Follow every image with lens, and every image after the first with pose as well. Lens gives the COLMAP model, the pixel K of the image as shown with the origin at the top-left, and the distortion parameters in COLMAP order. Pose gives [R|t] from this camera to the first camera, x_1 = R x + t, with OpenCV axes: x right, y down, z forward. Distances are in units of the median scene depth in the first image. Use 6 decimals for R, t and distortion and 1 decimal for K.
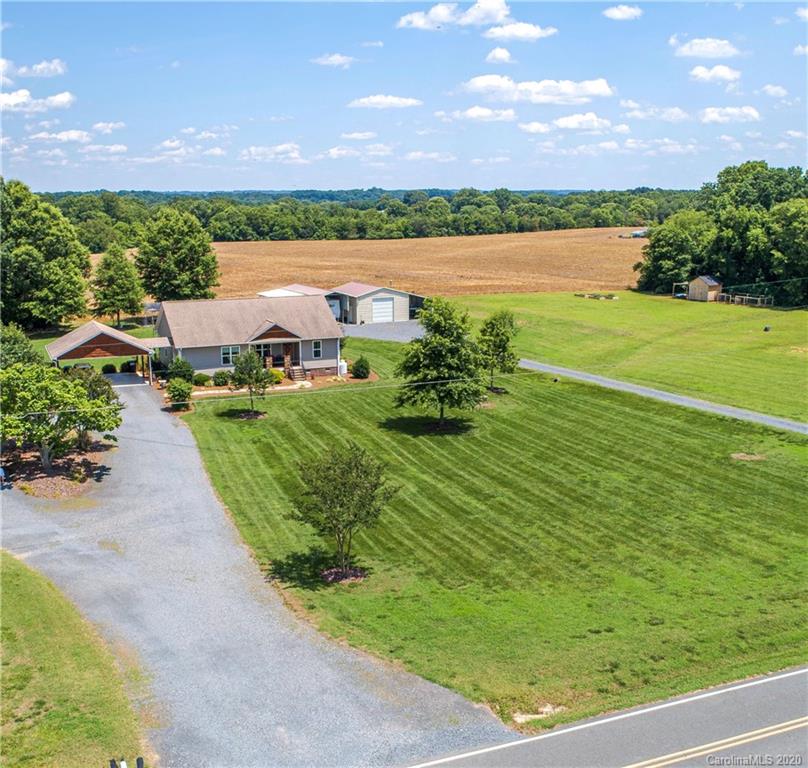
lens RADIAL K [[966.2, 0, 404.0], [0, 966.2, 384.0], [0, 0, 1]] dist [0.032191, 0.043179]
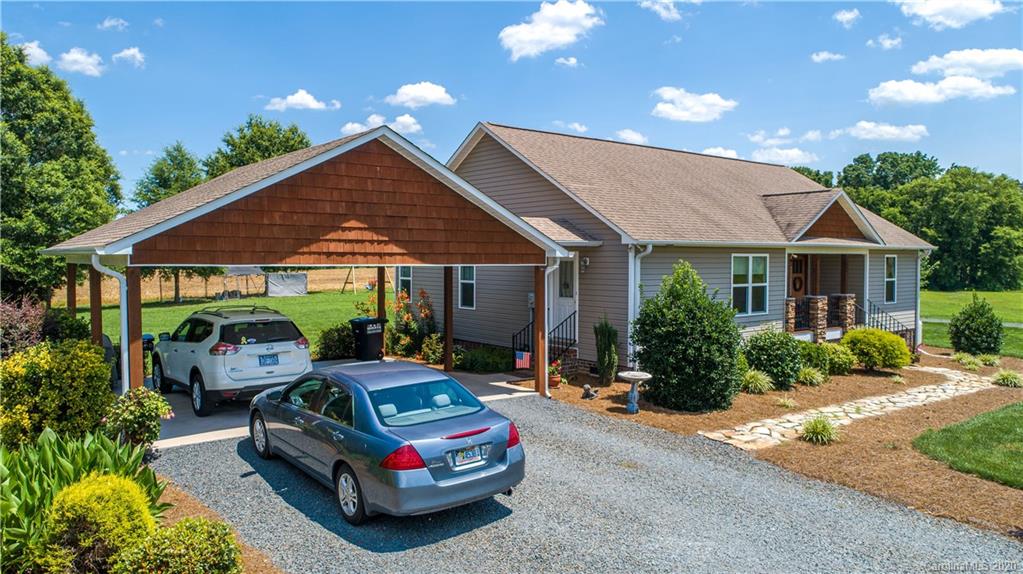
lens RADIAL K [[712.9, 0, 511.5], [0, 712.9, 287.0], [0, 0, 1]] dist [-0.005077, -0.003159]
pose [[0.966121, -0.000559, 0.258087, -0.416338], [0.040788, 0.987761, -0.150547, 0.001255], [-0.254845, 0.155974, 0.954320, 1.107107]]
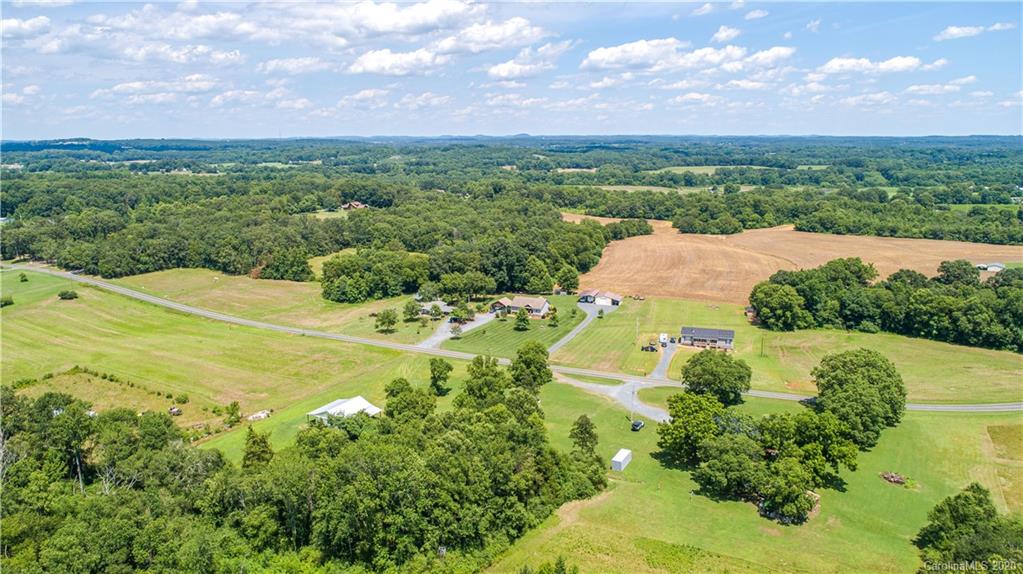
lens RADIAL K [[712.9, 0, 511.5], [0, 712.9, 287.0], [0, 0, 1]] dist [-0.005077, -0.003159]
pose [[0.653662, 0.168099, -0.737882, 3.440756], [-0.149027, 0.984519, 0.092269, -0.655115], [0.741969, 0.049651, 0.668593, -2.088464]]
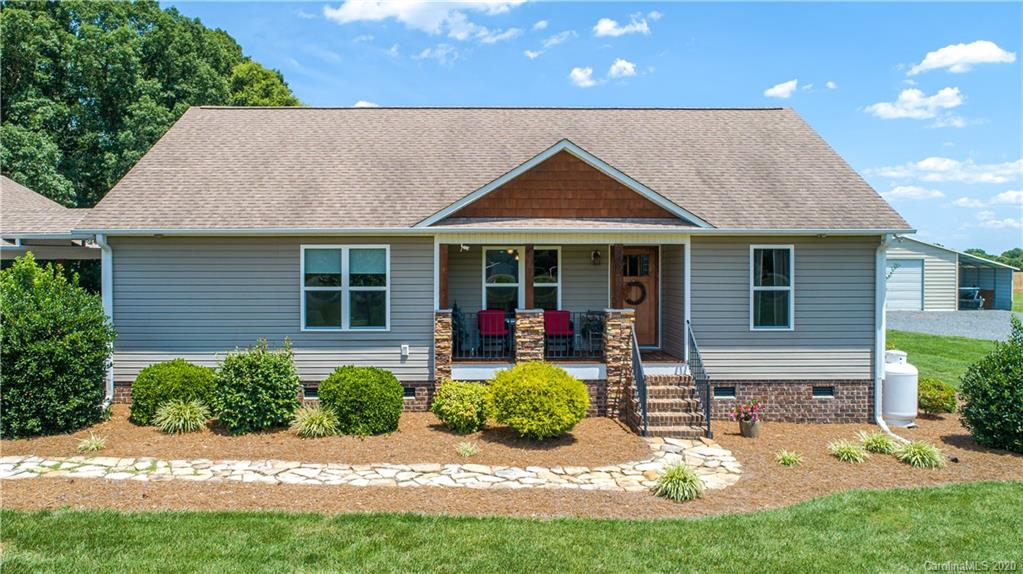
lens RADIAL K [[783.2, 0, 497.1], [0, 783.2, 284.4], [0, 0, 1]] dist [-0.009546, -0.003874]
pose [[0.923487, 0.019275, -0.383146, -0.113641], [-0.081993, 0.985576, -0.148044, -0.010517], [0.374765, 0.168132, 0.911747, 1.168492]]
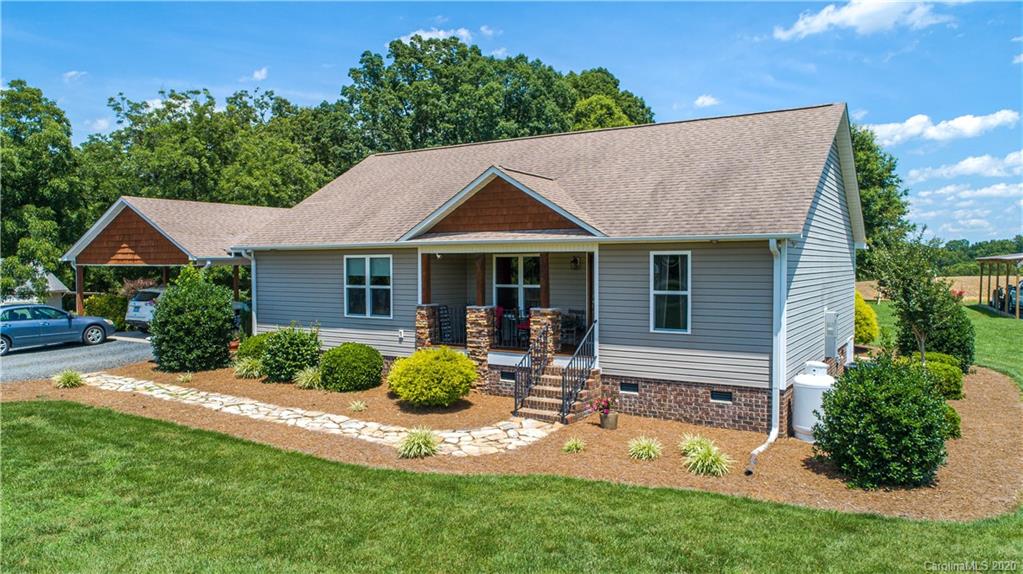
lens RADIAL K [[712.9, 0, 511.5], [0, 712.9, 287.0], [0, 0, 1]] dist [-0.005077, -0.003159]
pose [[0.573377, 0.033106, -0.818623, 0.026634], [-0.161323, 0.984184, -0.073193, -0.028152], [0.803252, 0.174030, 0.569649, 1.245585]]
